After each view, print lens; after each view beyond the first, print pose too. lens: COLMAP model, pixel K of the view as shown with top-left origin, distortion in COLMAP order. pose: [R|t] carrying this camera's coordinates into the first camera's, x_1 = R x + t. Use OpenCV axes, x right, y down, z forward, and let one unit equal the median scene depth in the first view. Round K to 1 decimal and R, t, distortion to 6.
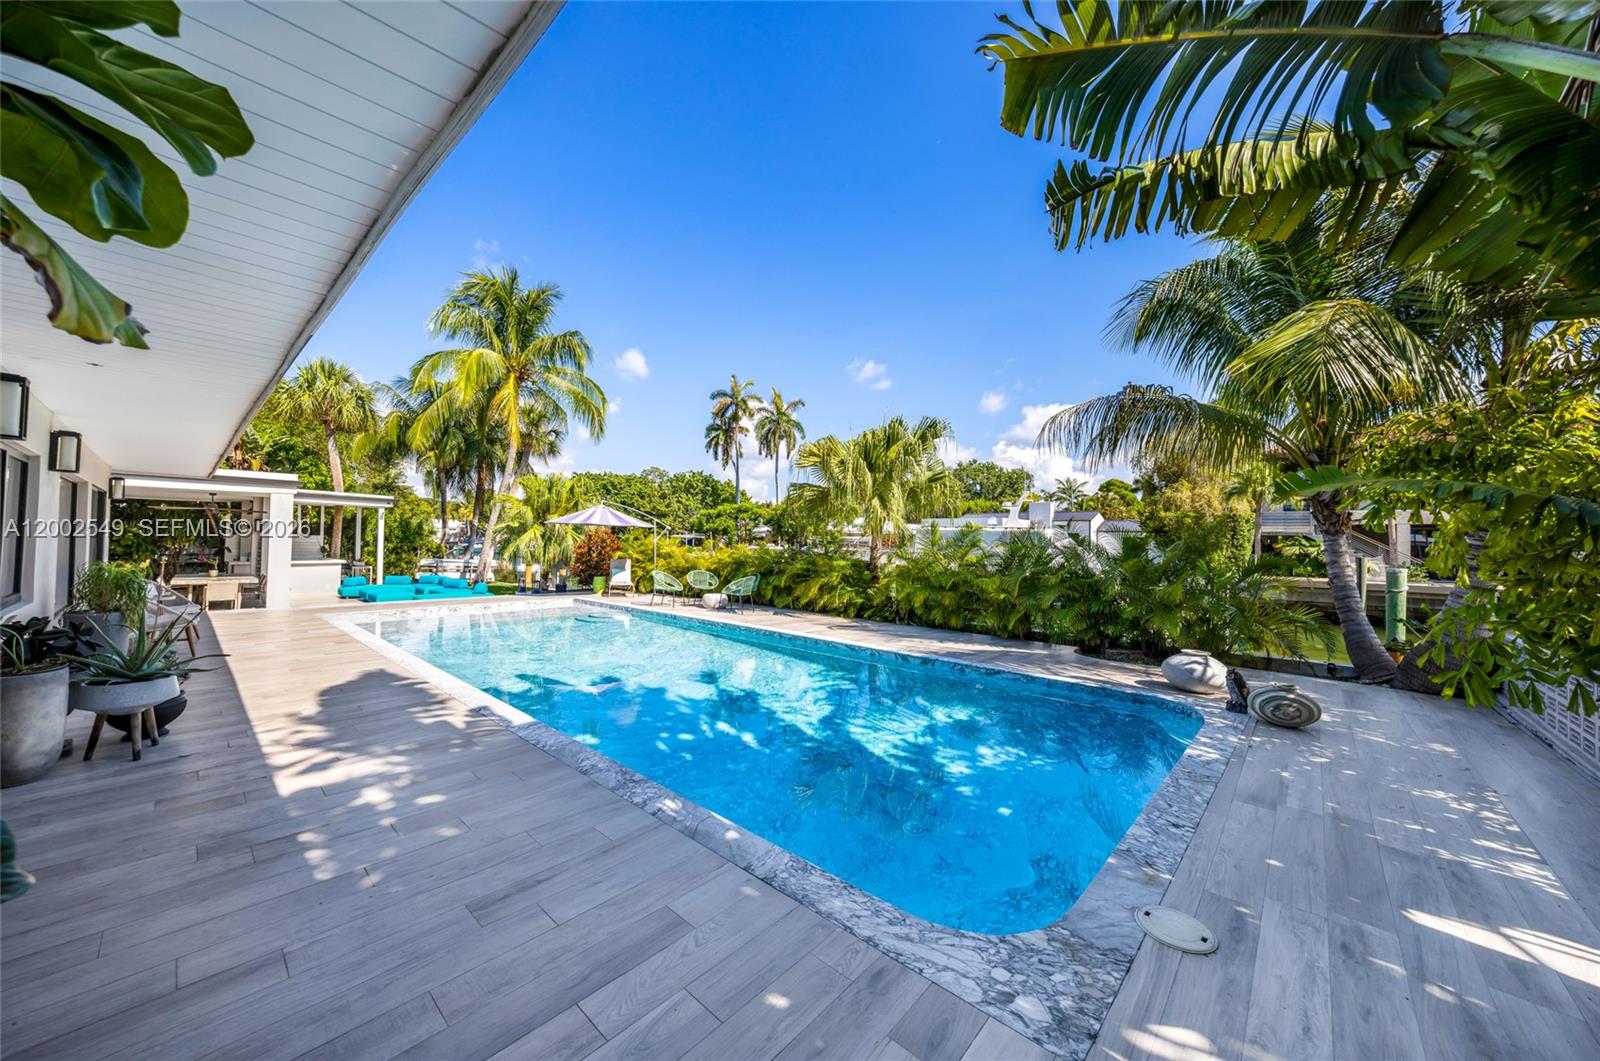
lens RADIAL K [[567.2, 0, 809.7], [0, 567.2, 529.4], [0, 0, 1]] dist [0.000231, -0.000020]
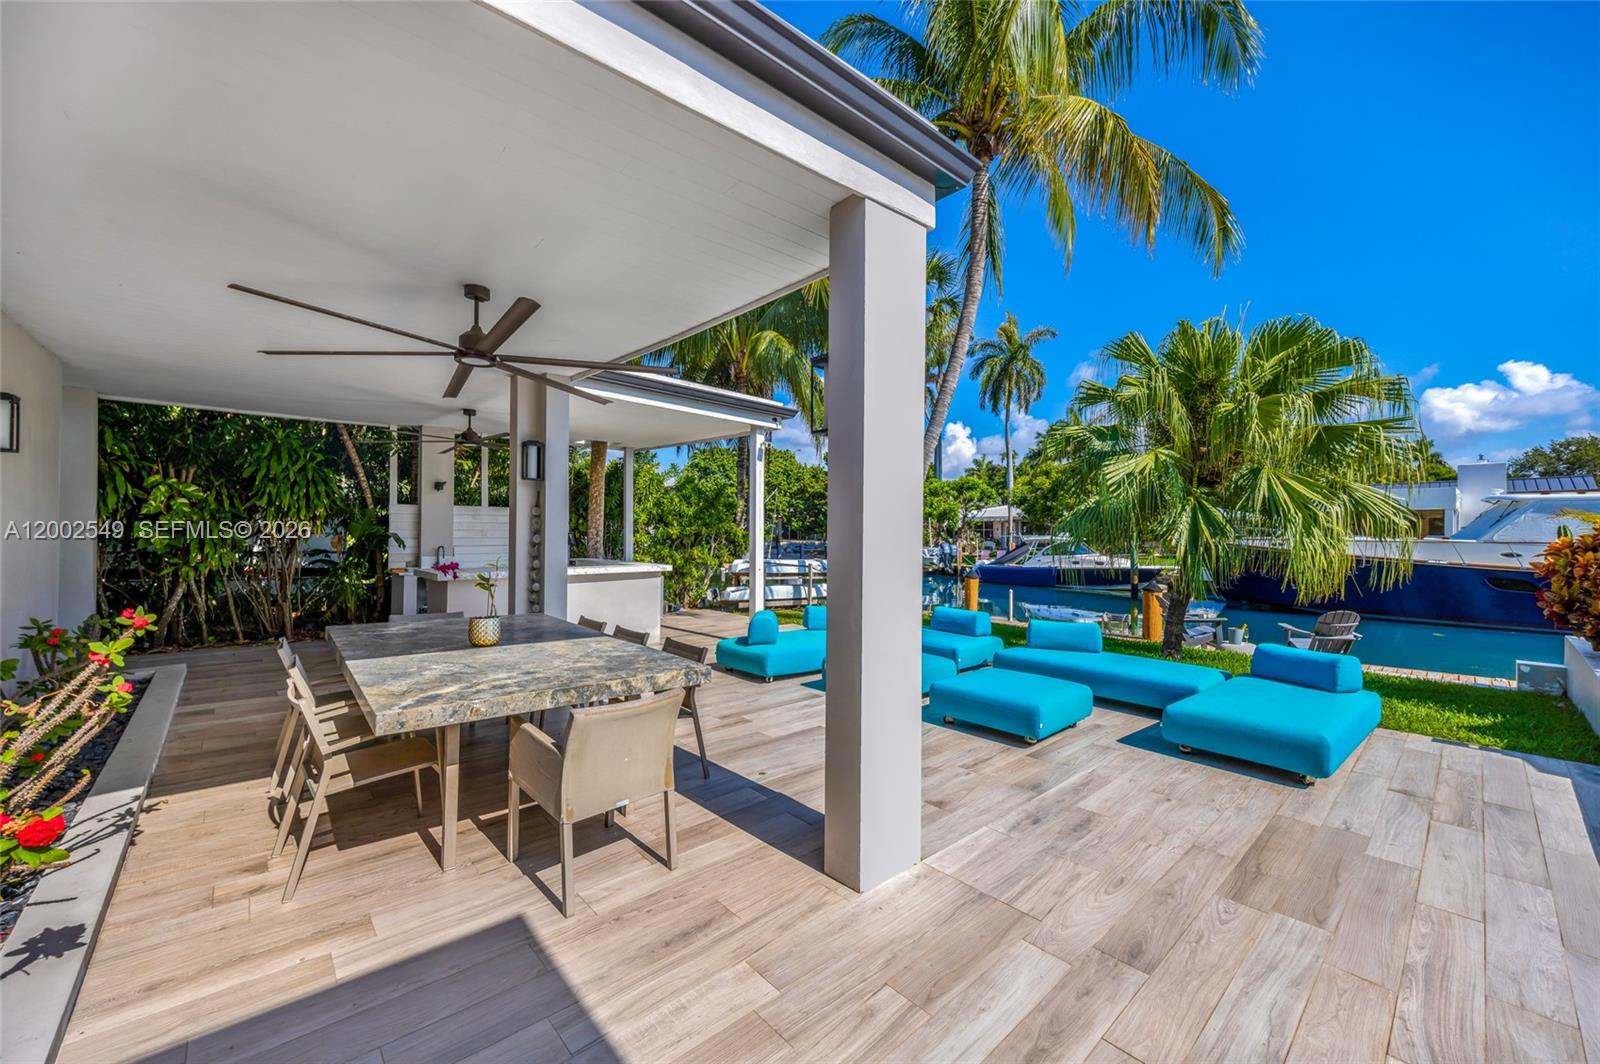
lens RADIAL K [[613.0, 0, 803.0], [0, 613.0, 539.2], [0, 0, 1]] dist [0.000511, 0.000186]
pose [[0.994933, -0.009573, -0.100081, -0.244356], [0.012169, 0.999604, 0.025361, 0.009858], [0.099799, -0.026450, 0.994656, 0.208962]]
